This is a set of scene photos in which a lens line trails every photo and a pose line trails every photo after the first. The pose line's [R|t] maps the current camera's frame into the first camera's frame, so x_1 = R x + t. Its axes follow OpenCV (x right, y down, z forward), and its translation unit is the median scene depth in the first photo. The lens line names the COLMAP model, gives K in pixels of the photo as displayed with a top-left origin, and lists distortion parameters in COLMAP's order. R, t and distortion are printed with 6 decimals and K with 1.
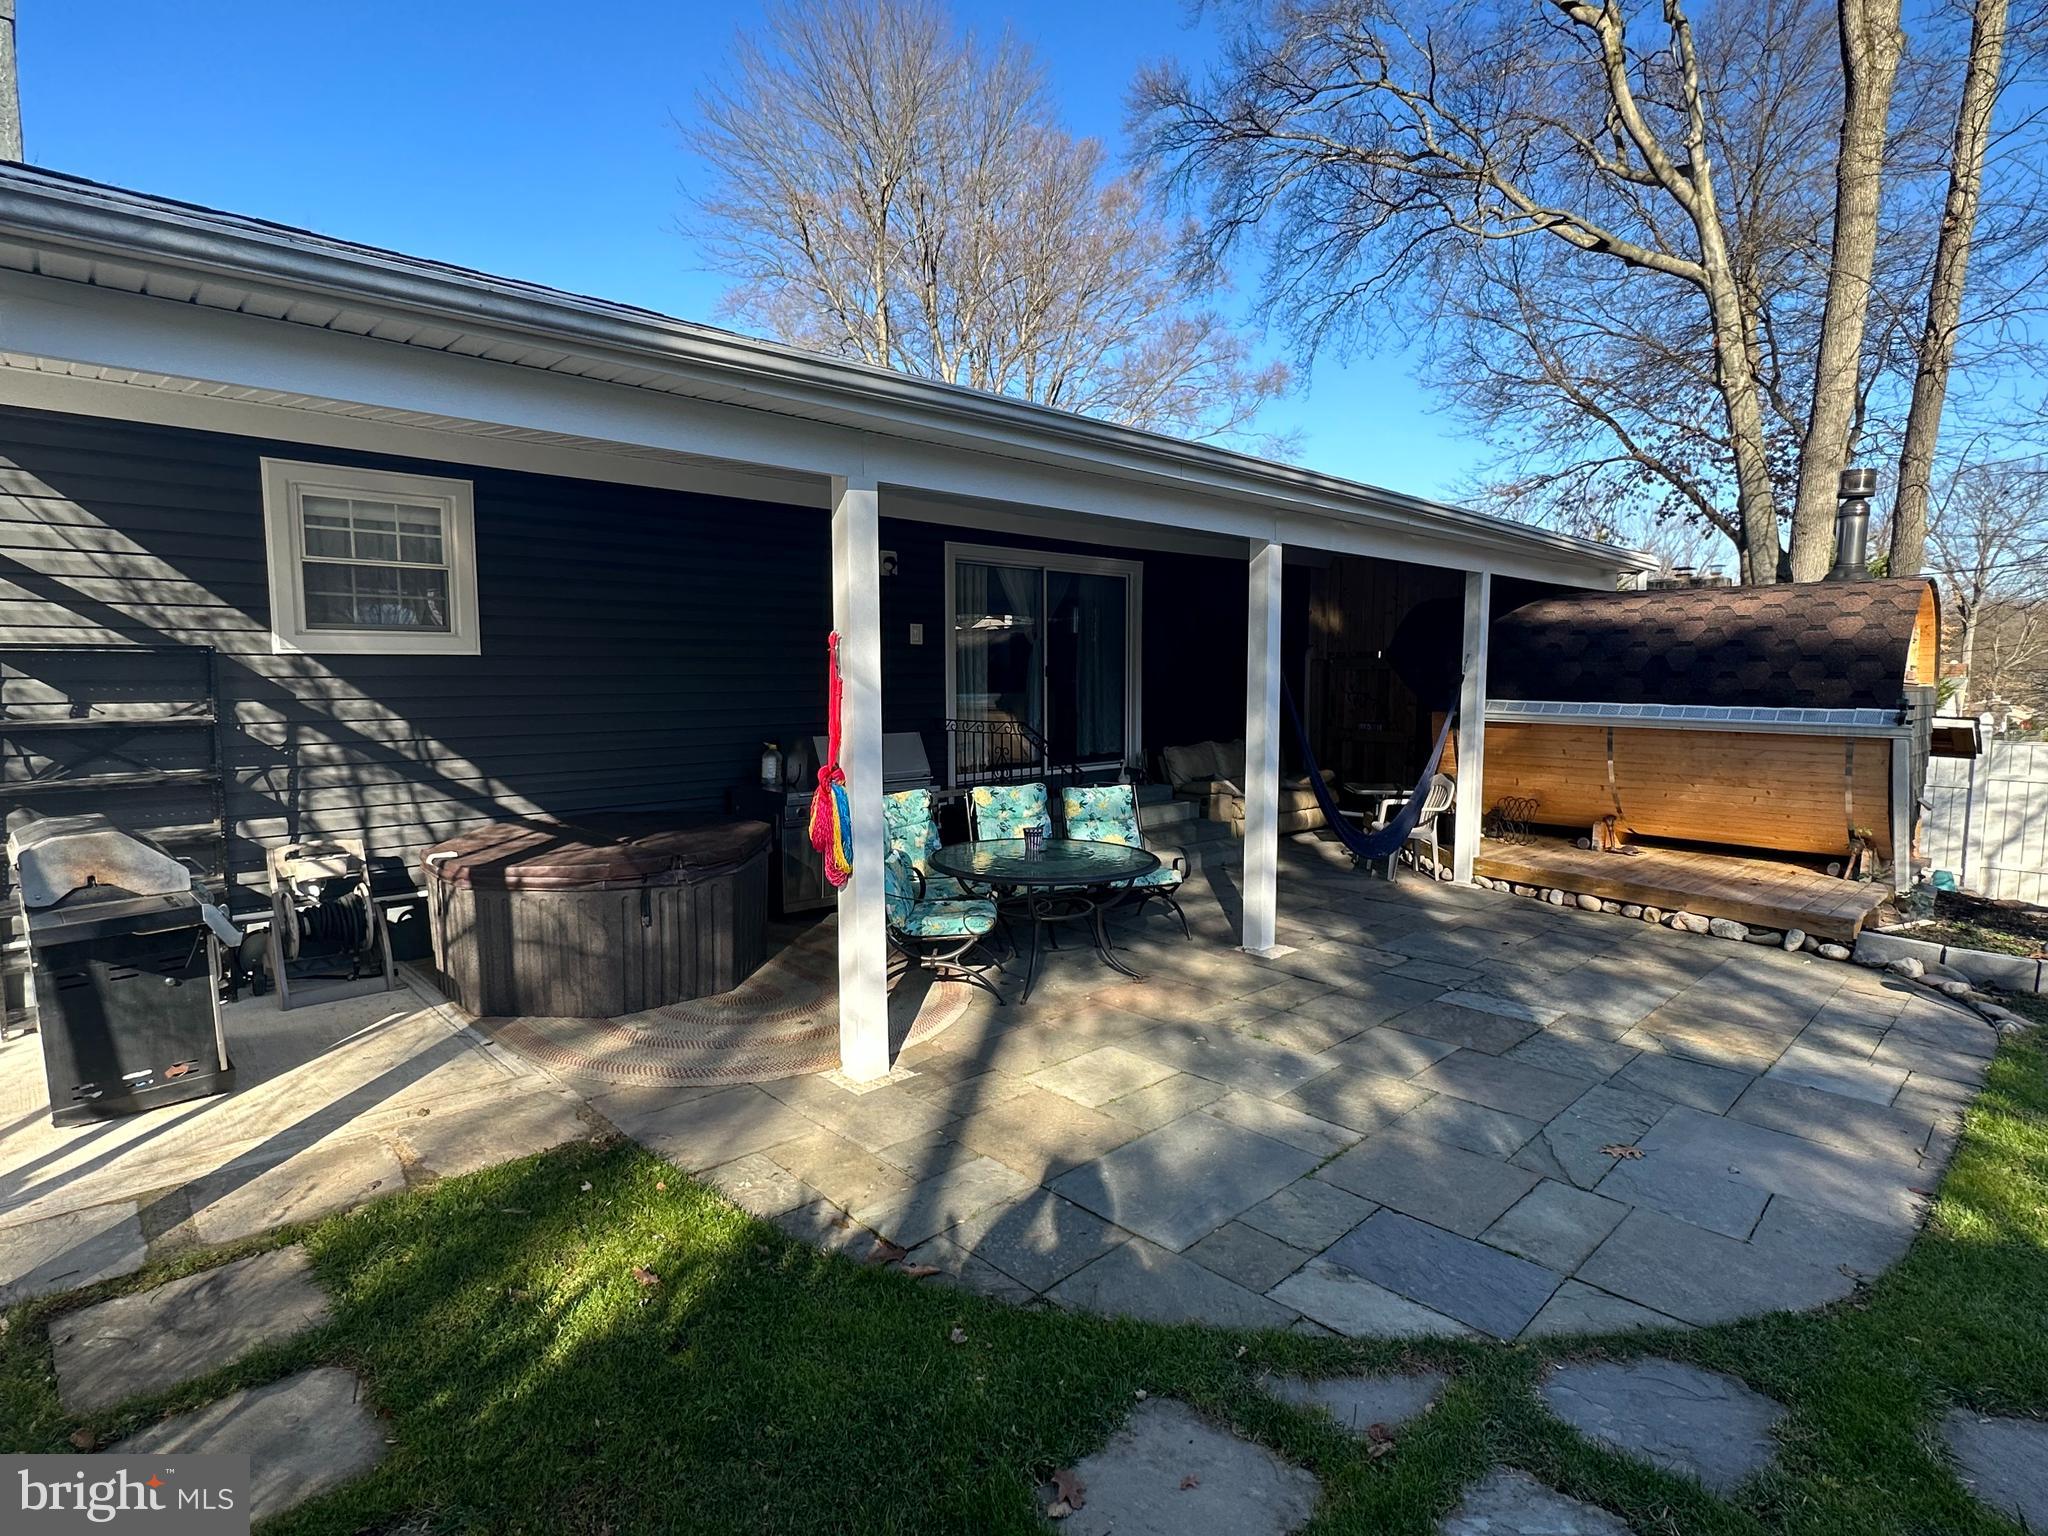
lens RADIAL K [[1035.3, 0, 1025.8], [0, 1035.3, 776.6], [0, 0, 1]] dist [0.003395, 0.000183]
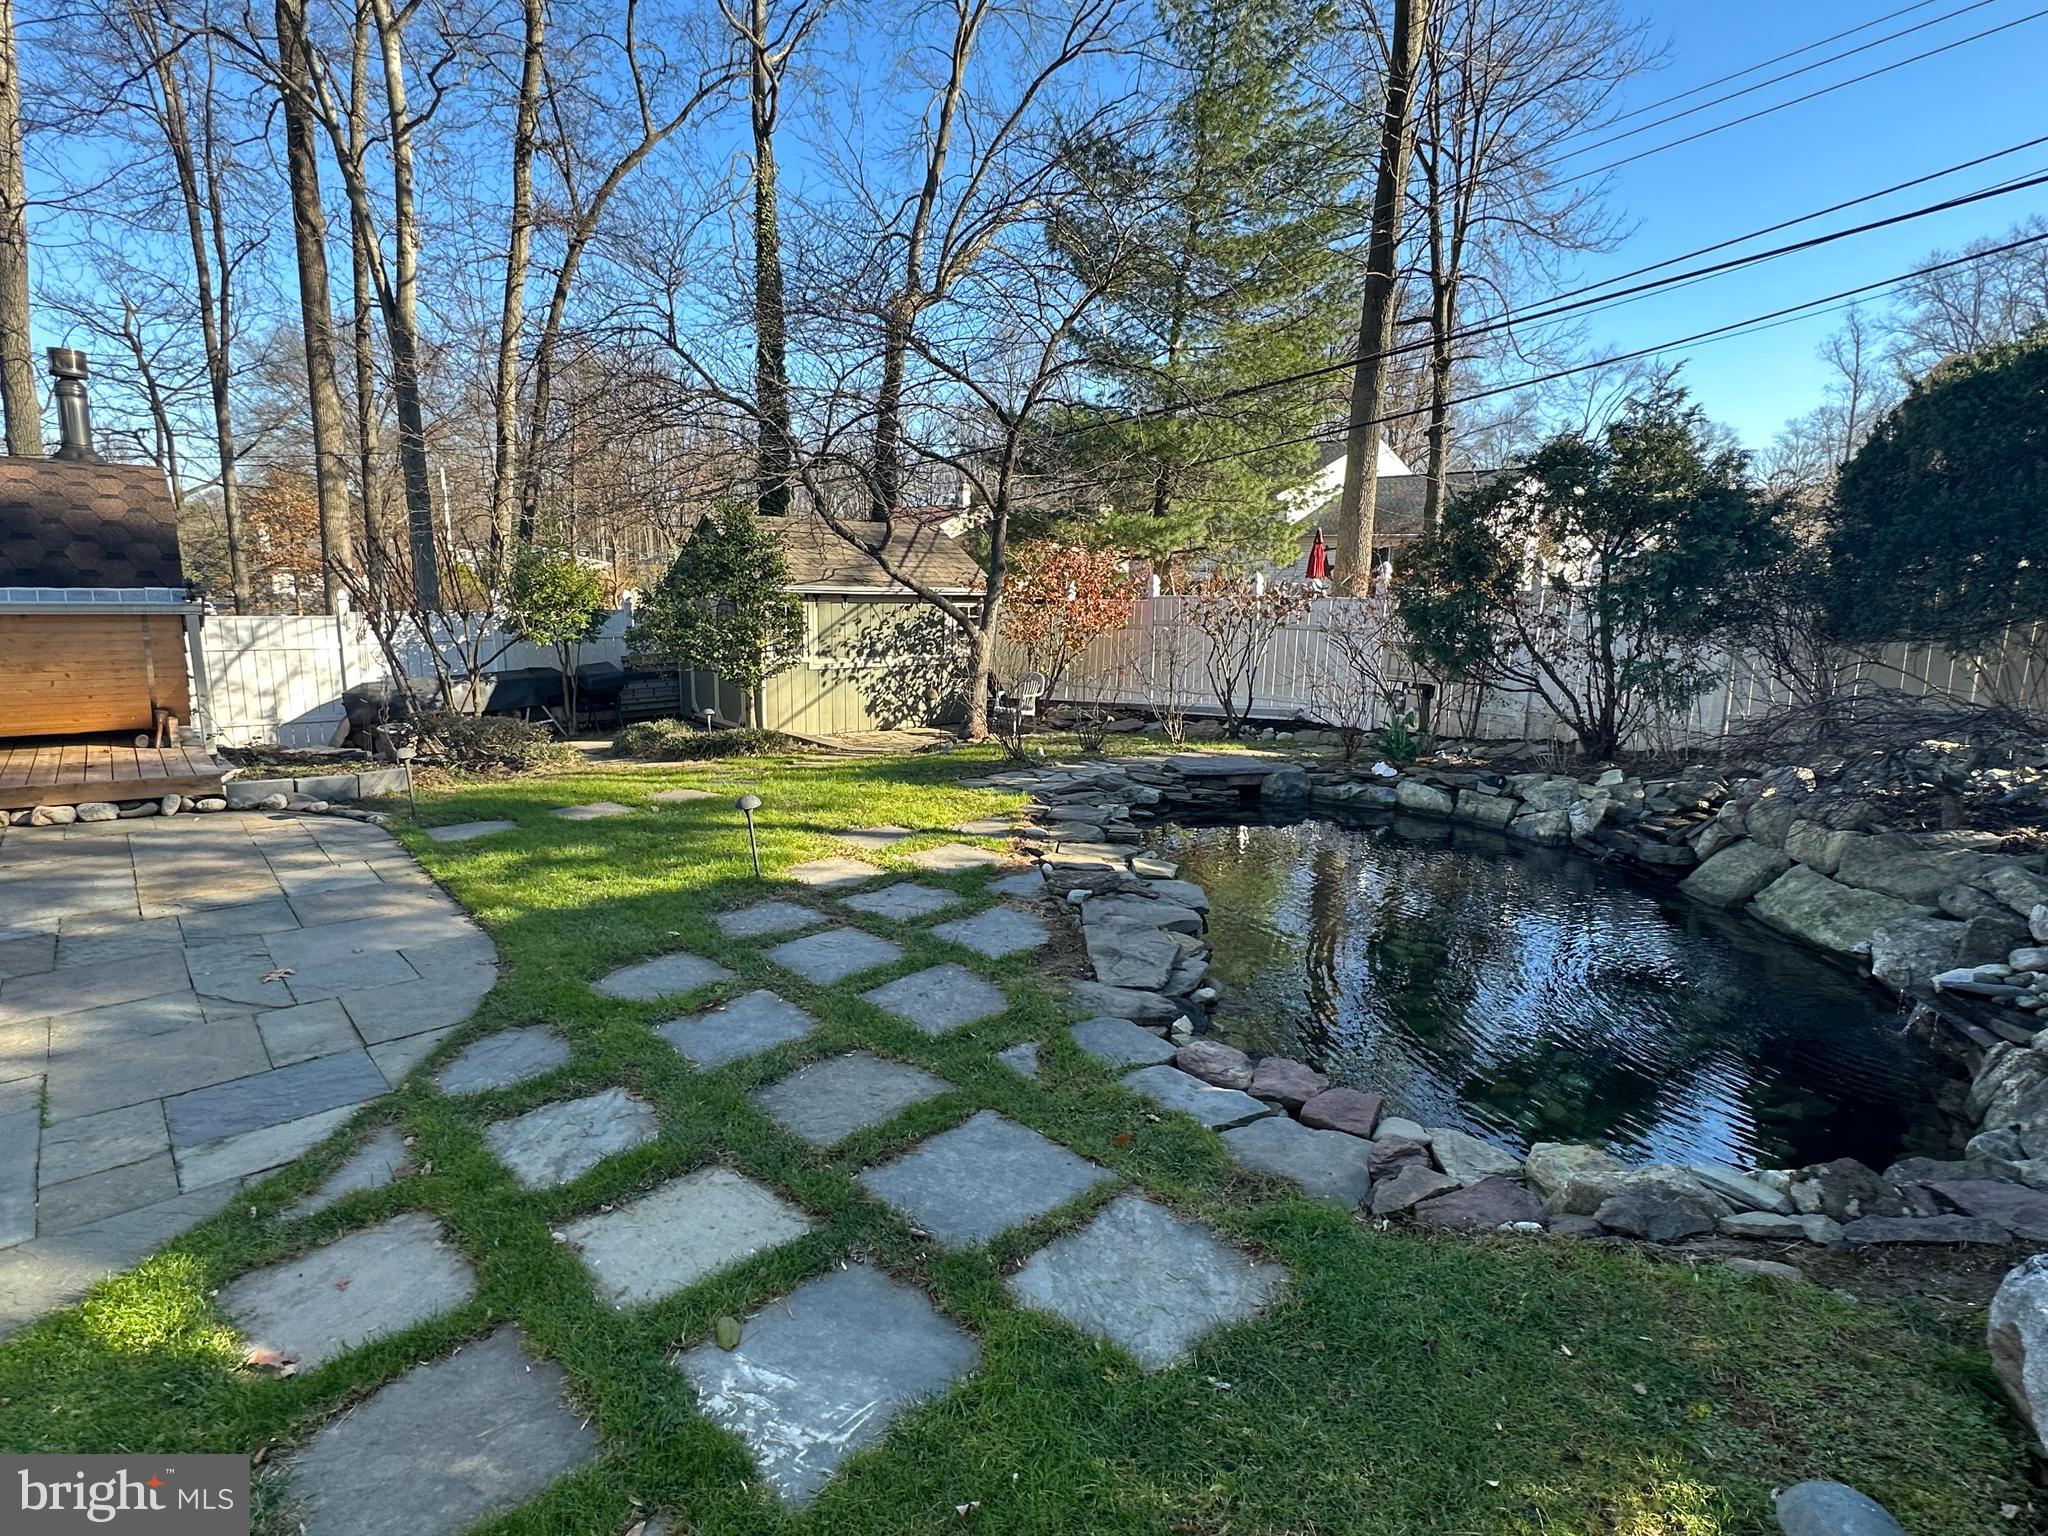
lens RADIAL K [[1035.3, 0, 1025.8], [0, 1035.3, 776.6], [0, 0, 1]] dist [0.003395, 0.000183]
pose [[0.030753, -0.189724, 0.981356, -0.320567], [0.078430, 0.979251, 0.186859, -0.004077], [-0.996445, 0.071221, 0.044995, 0.065958]]
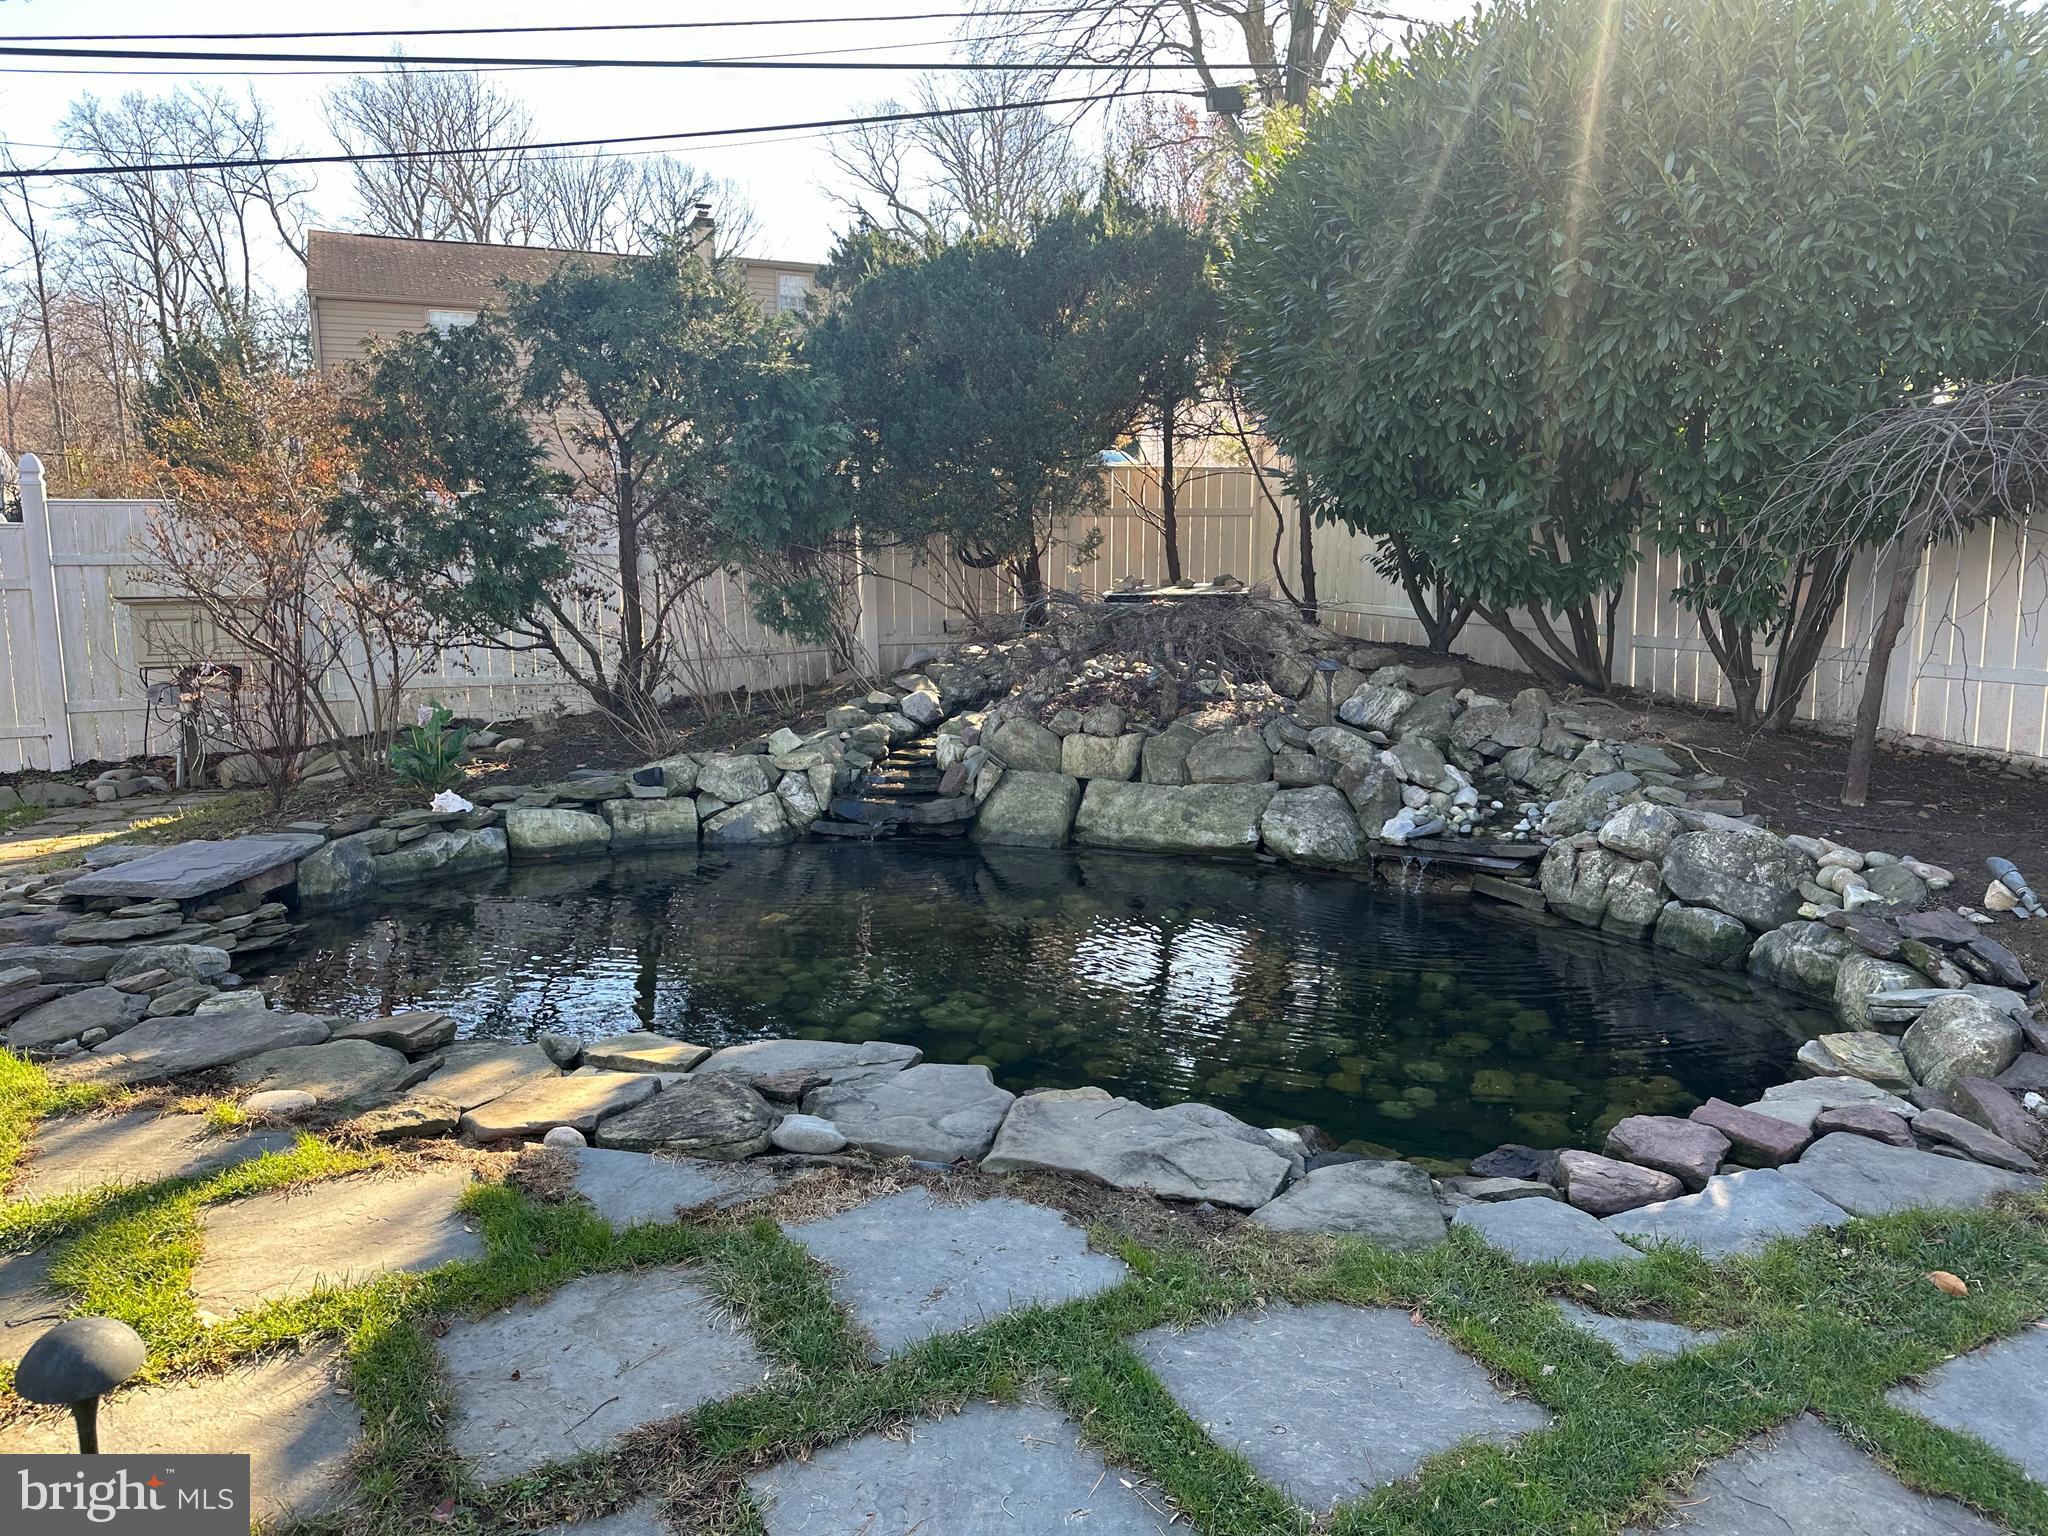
lens RADIAL K [[1426.7, 0, 1024.0], [0, 1426.7, 768.0], [0, 0, 1]] dist [0.129069, -0.176632]
pose [[-0.947925, -0.050164, 0.314517, 0.325256], [0.033678, 0.966194, 0.255607, -0.013194], [-0.316707, 0.252889, -0.914190, 0.551433]]
